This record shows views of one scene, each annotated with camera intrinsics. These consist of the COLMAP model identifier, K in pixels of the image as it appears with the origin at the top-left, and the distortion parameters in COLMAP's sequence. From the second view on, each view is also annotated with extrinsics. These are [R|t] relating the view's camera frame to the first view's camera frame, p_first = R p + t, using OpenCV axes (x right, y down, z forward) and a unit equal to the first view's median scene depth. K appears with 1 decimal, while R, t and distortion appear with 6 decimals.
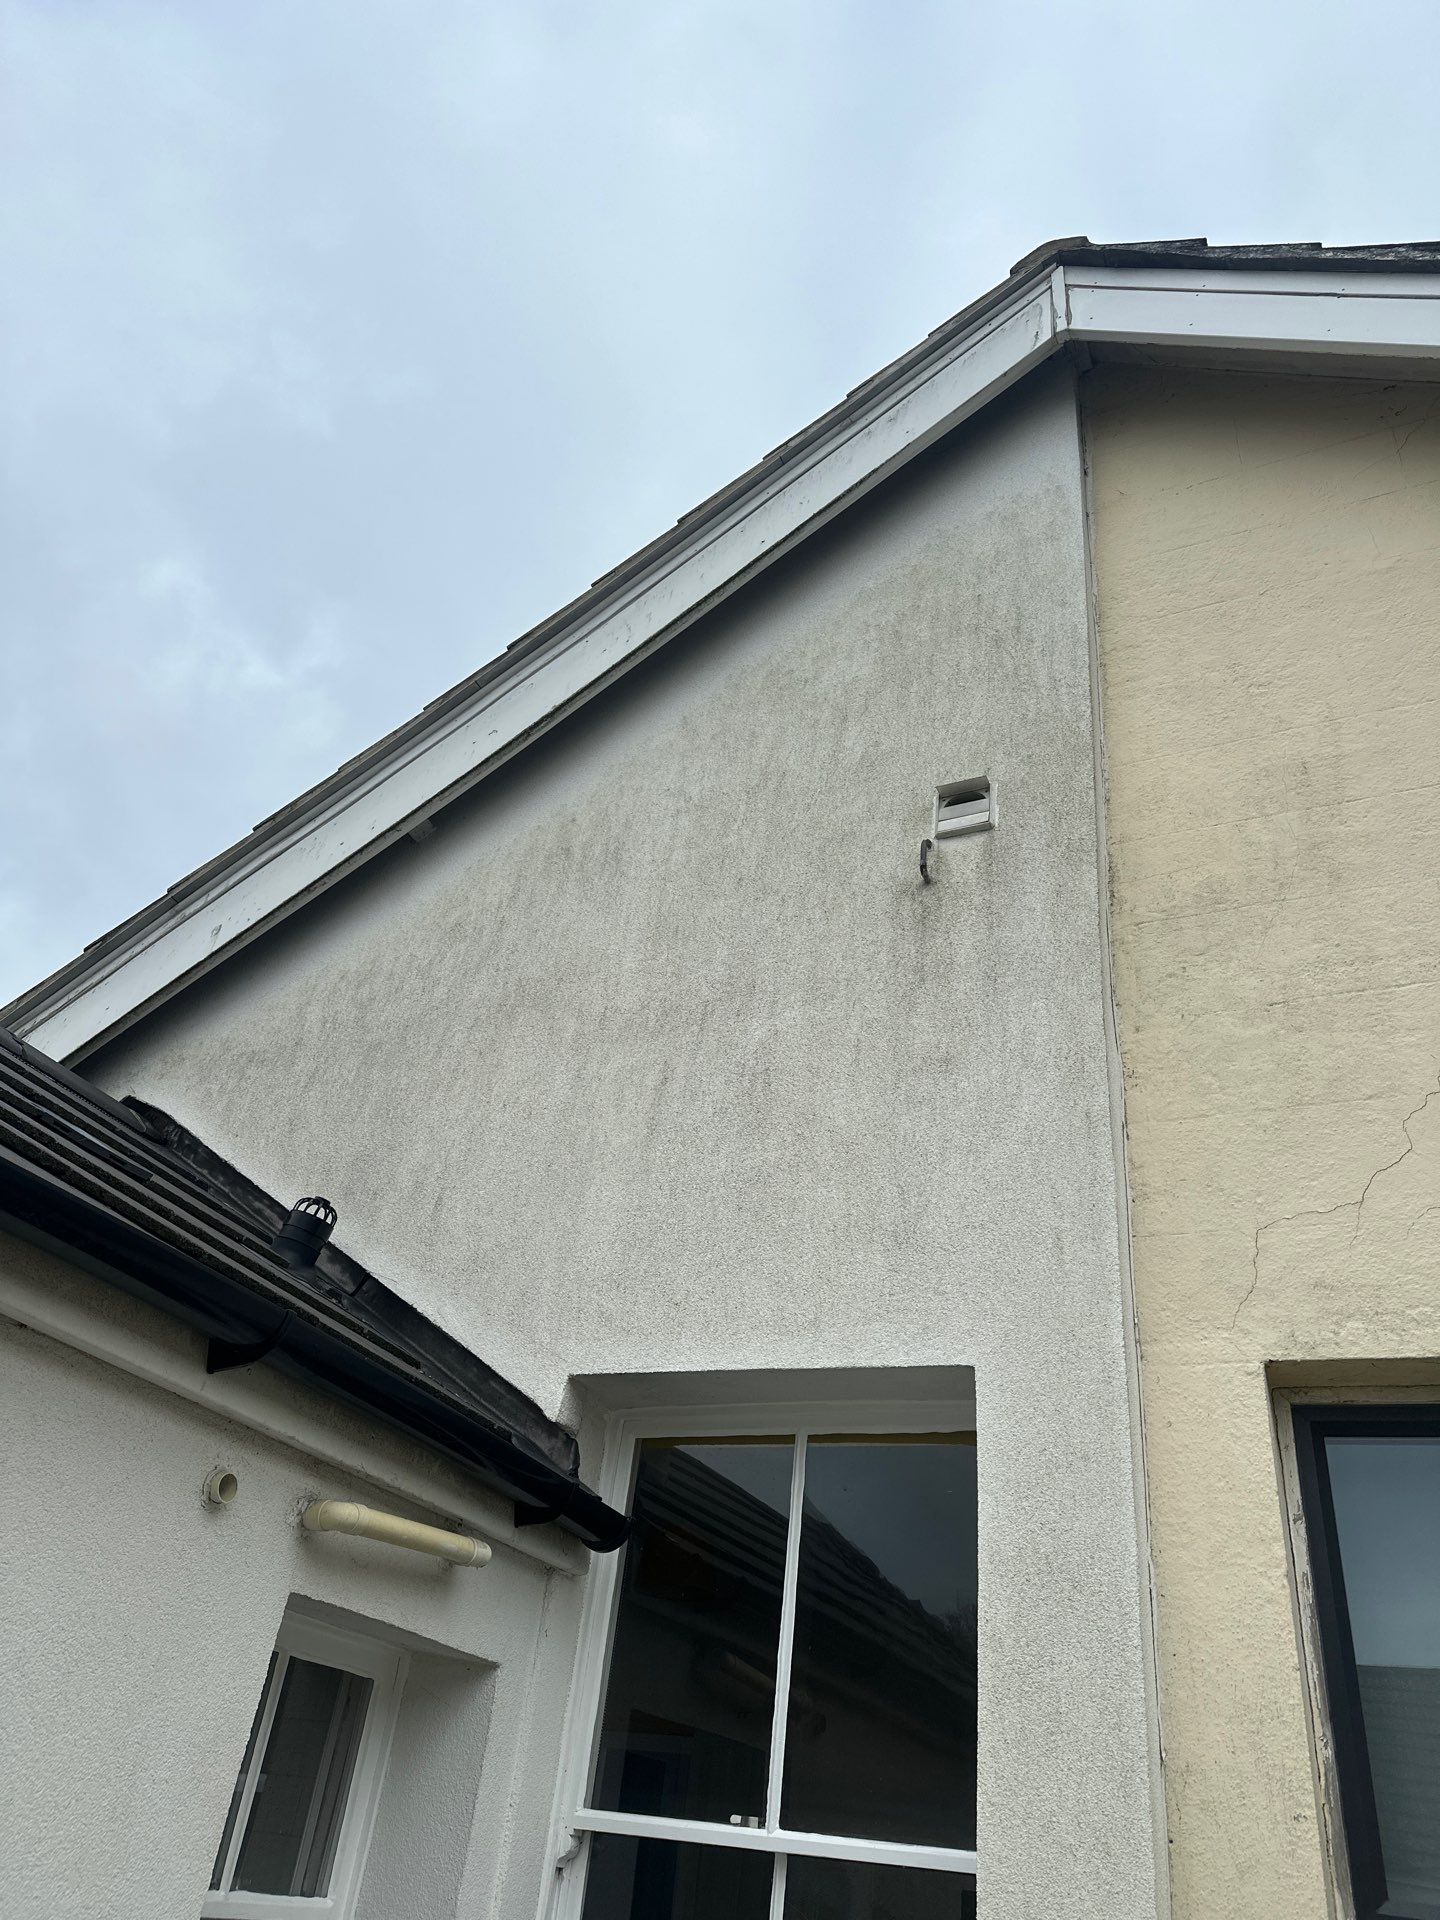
lens RADIAL K [[1342.2, 0, 725.3], [0, 1342.2, 960.5], [0, 0, 1]] dist [0.077647, -0.088746]
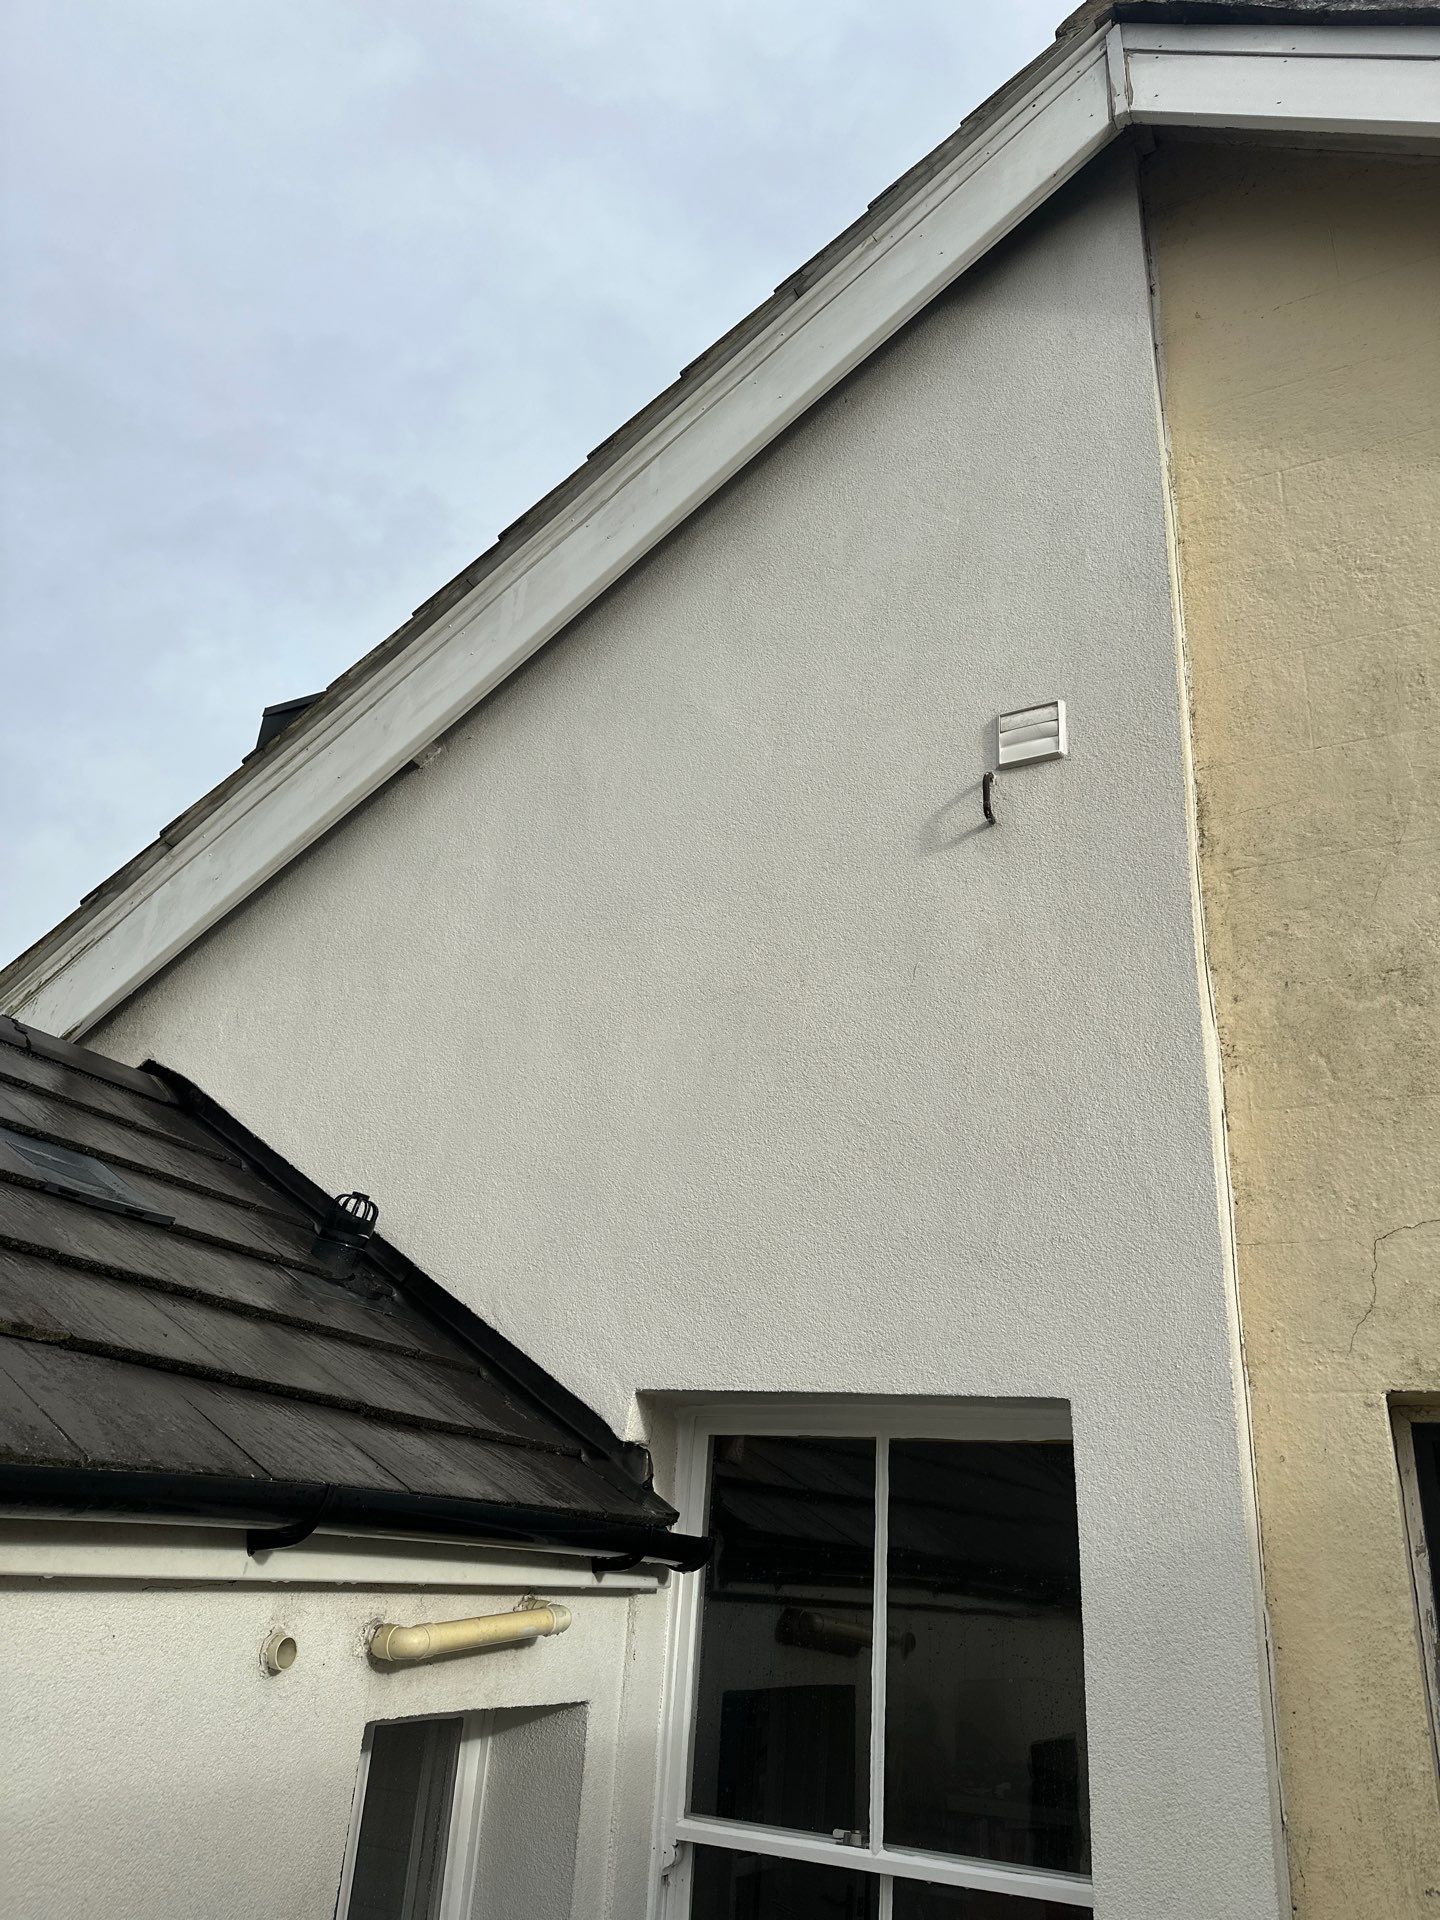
lens RADIAL K [[1350.1, 0, 737.0], [0, 1350.1, 959.6], [0, 0, 1]] dist [0.045350, -0.040670]
pose [[0.998005, -0.059999, -0.019670, -0.007875], [0.062456, 0.983818, 0.167935, -0.166628], [0.009276, -0.168828, 0.985602, 0.123083]]
